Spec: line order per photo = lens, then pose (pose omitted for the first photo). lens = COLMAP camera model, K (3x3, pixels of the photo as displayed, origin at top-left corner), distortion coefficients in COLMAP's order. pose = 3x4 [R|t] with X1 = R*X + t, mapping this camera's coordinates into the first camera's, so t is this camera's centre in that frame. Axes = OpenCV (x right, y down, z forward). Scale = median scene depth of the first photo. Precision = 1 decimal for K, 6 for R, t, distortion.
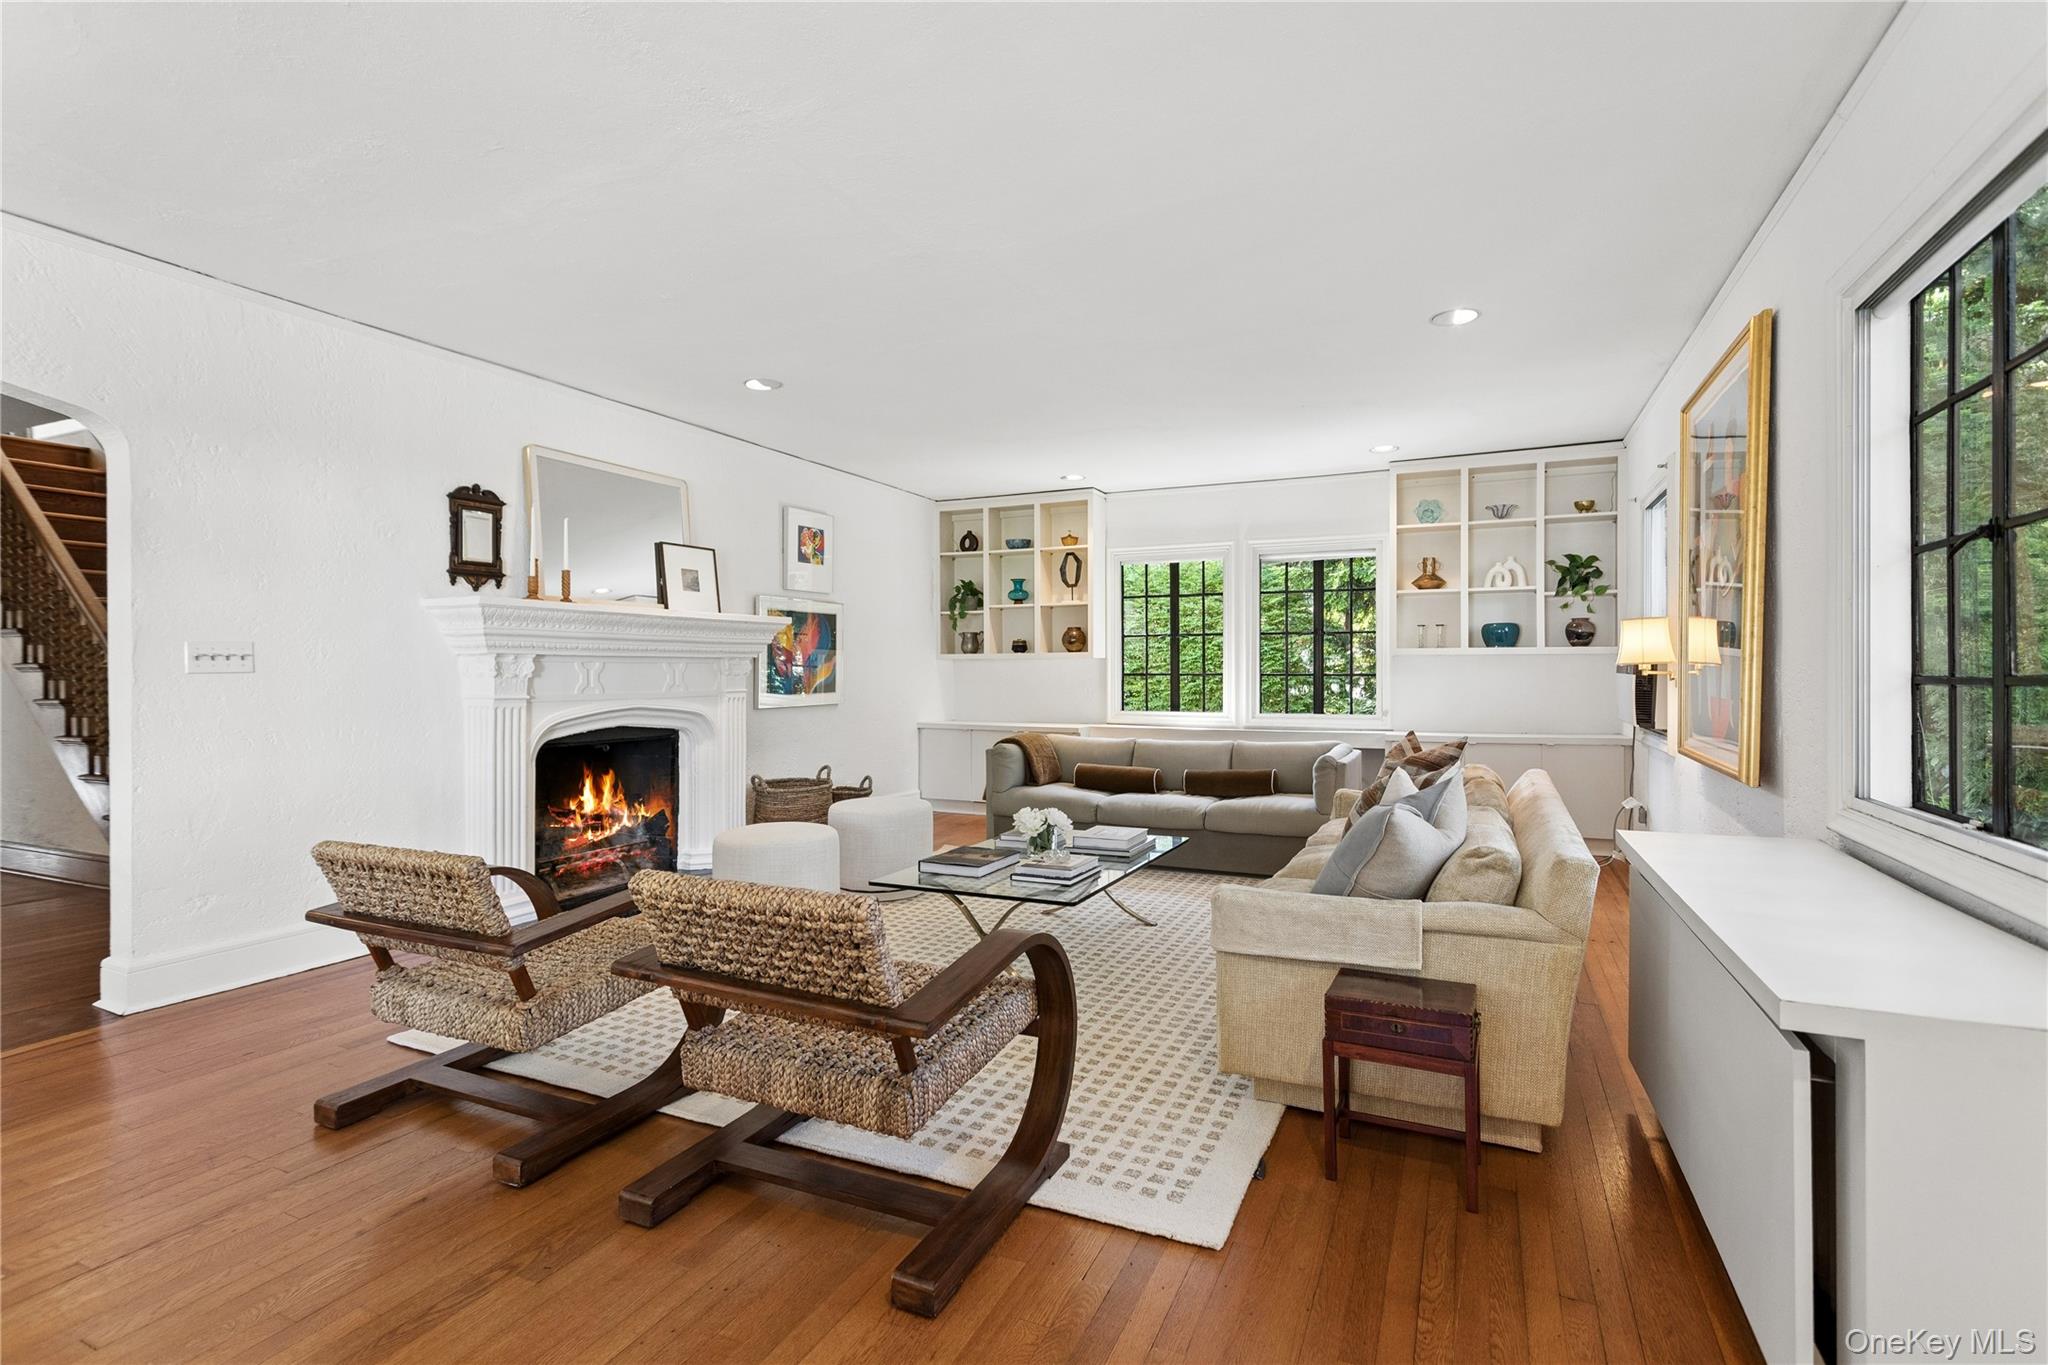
lens RADIAL K [[972.4, 0, 988.9], [0, 972.4, 668.8], [0, 0, 1]] dist [0.005358, 0.001031]
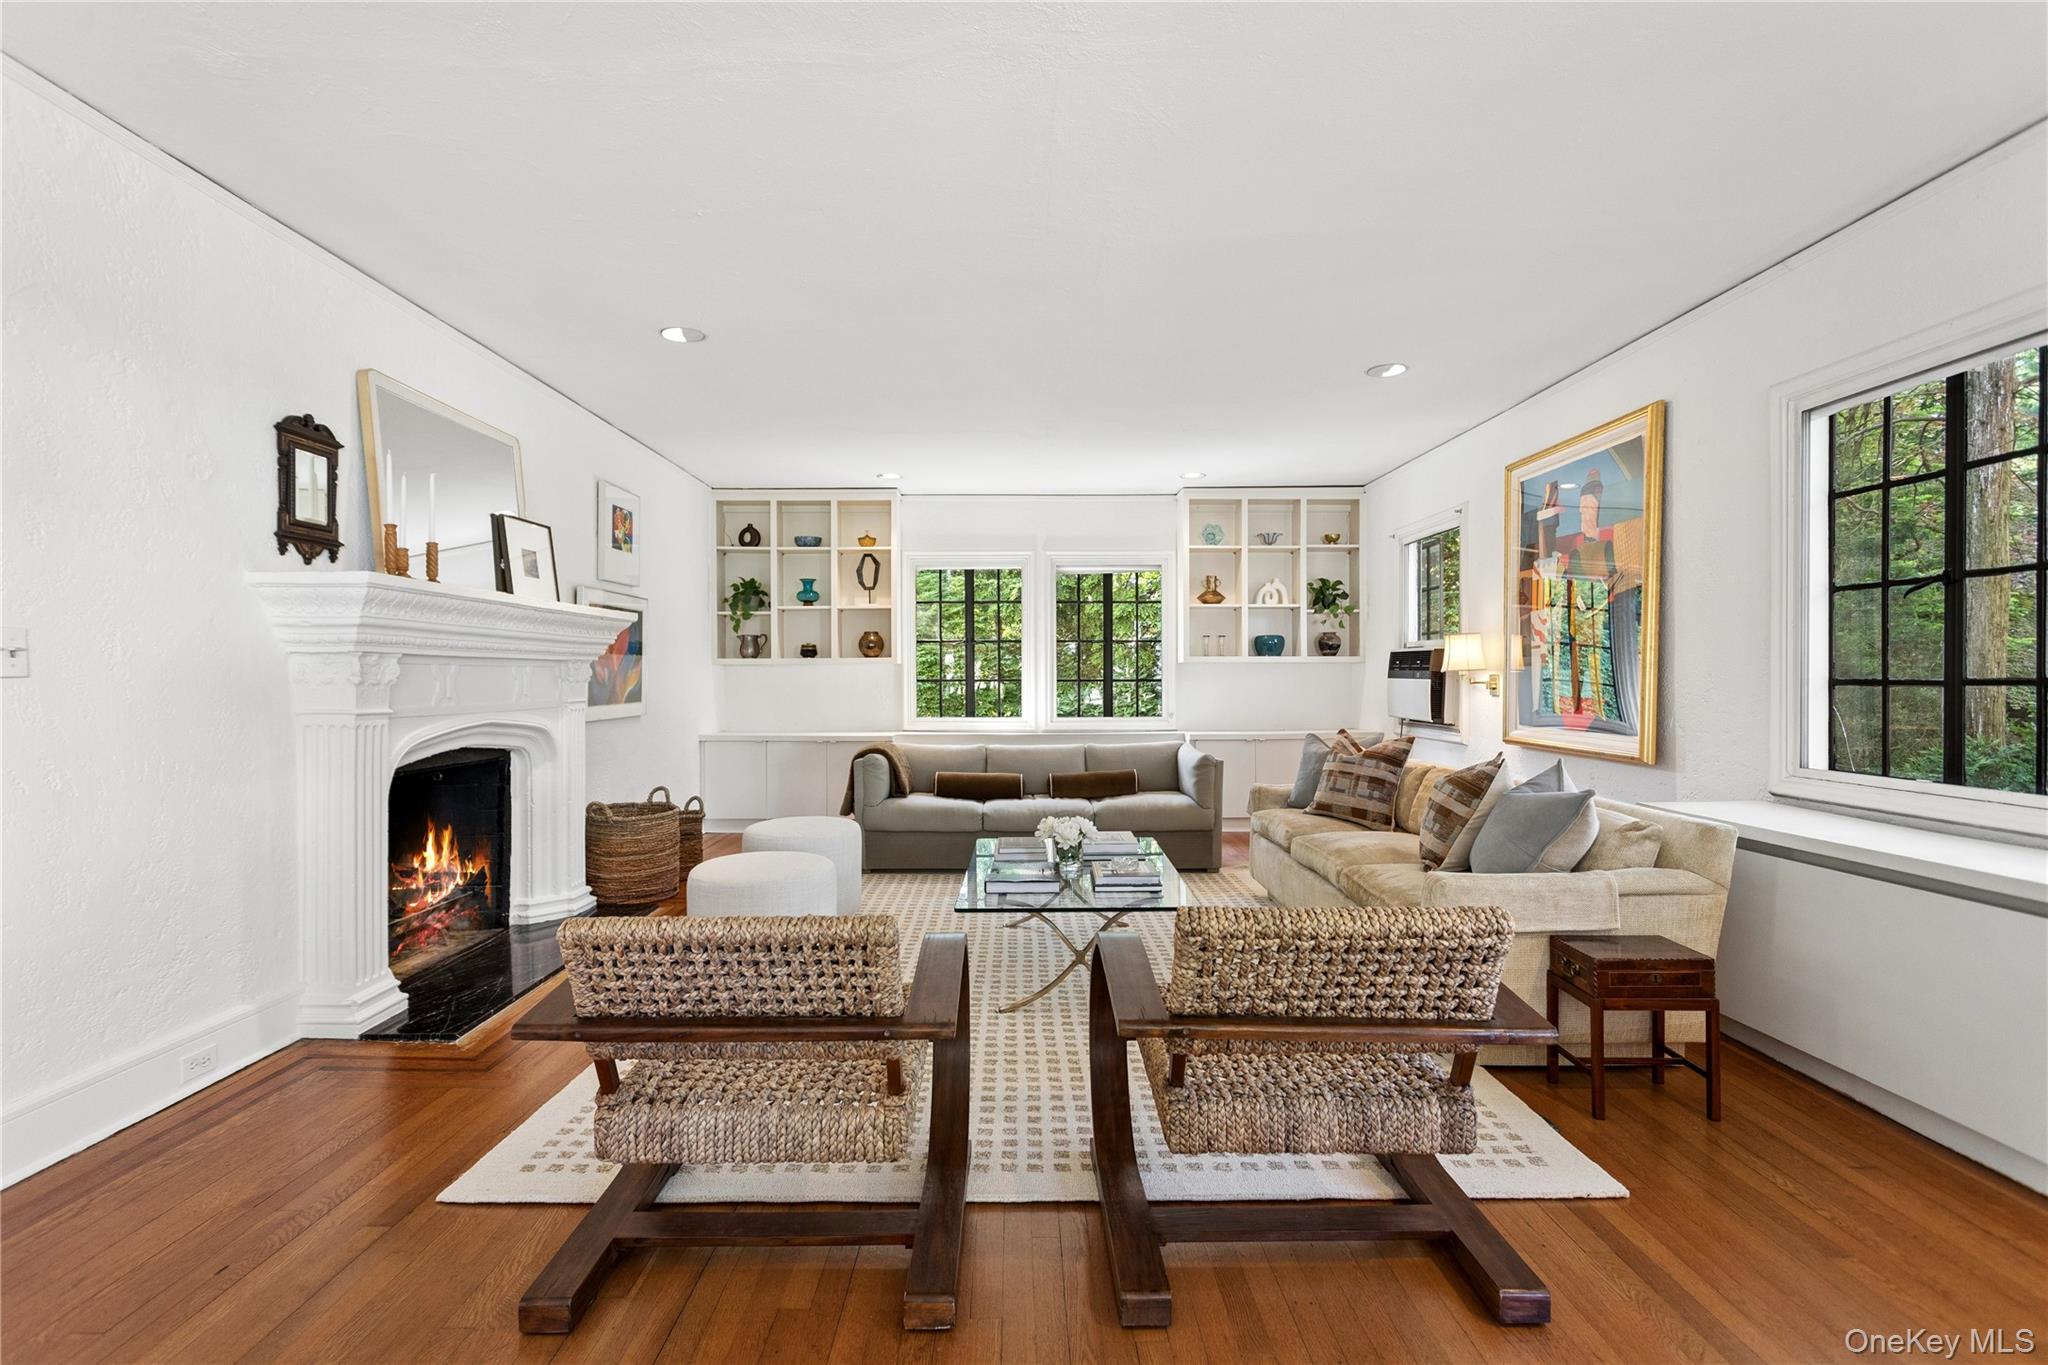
lens RADIAL K [[972.4, 0, 1026.5], [0, 972.4, 682.3], [0, 0, 1]] dist [0.005358, 0.001031]
pose [[0.902670, -0.002397, 0.430326, -0.245144], [-0.000393, 0.999979, 0.006395, 0.001425], [-0.430332, -0.005942, 0.902651, 0.085188]]
